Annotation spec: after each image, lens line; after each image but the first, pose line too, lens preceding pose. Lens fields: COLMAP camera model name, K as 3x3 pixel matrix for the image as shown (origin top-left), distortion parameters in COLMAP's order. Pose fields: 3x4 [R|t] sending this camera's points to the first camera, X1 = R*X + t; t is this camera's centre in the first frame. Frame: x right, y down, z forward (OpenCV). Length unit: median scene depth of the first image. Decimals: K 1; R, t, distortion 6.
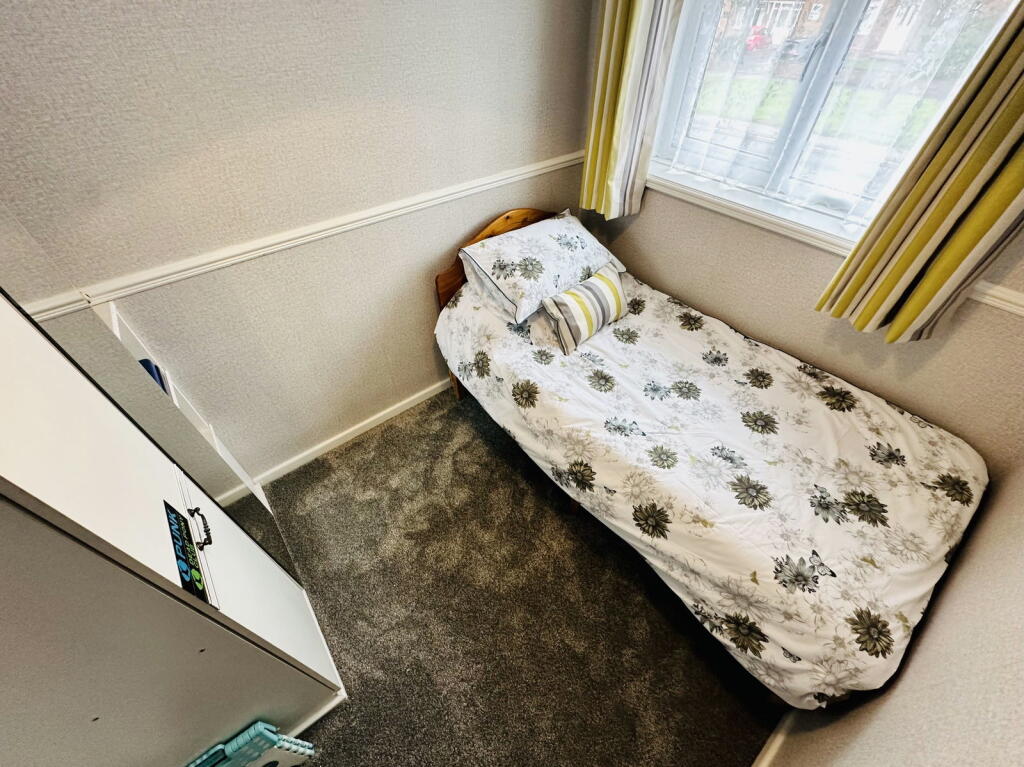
lens RADIAL K [[410.1, 0, 510.4], [0, 410.1, 385.8], [0, 0, 1]] dist [-0.002519, -0.000001]
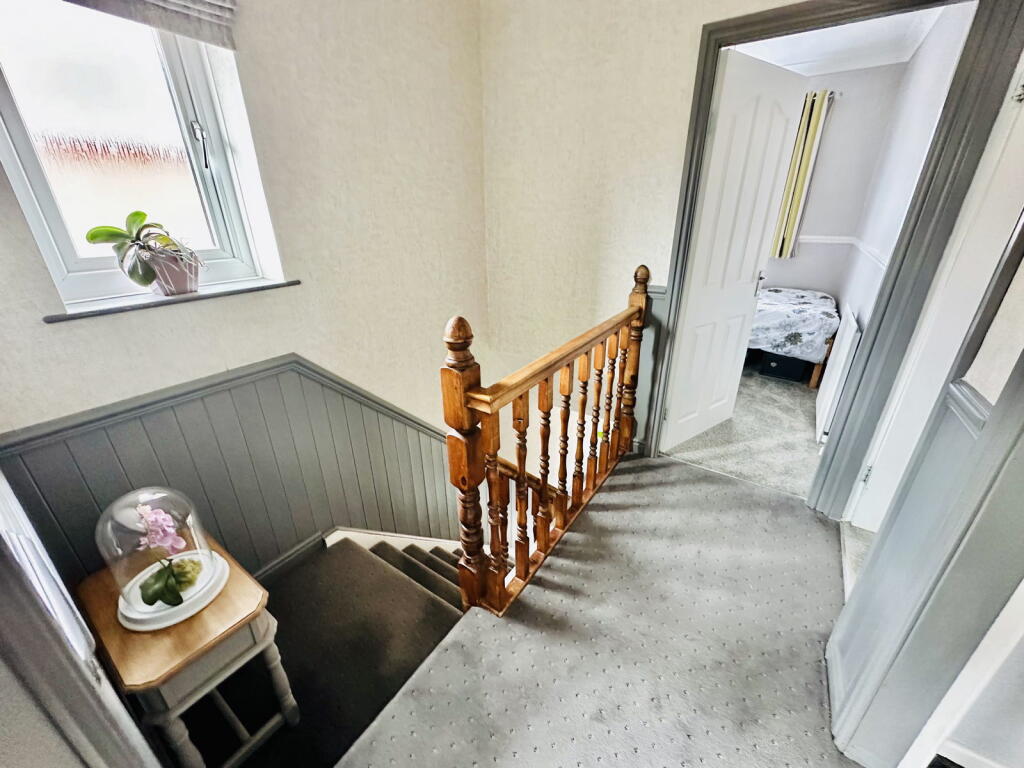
lens RADIAL K [[410.1, 0, 513.5], [0, 410.1, 383.0], [0, 0, 1]] dist [-0.002519, -0.000001]
pose [[0.949949, -0.114271, 0.290757, -2.095202], [0.214075, 0.915944, -0.339440, 1.440928], [-0.227529, 0.384694, 0.894562, -0.936804]]
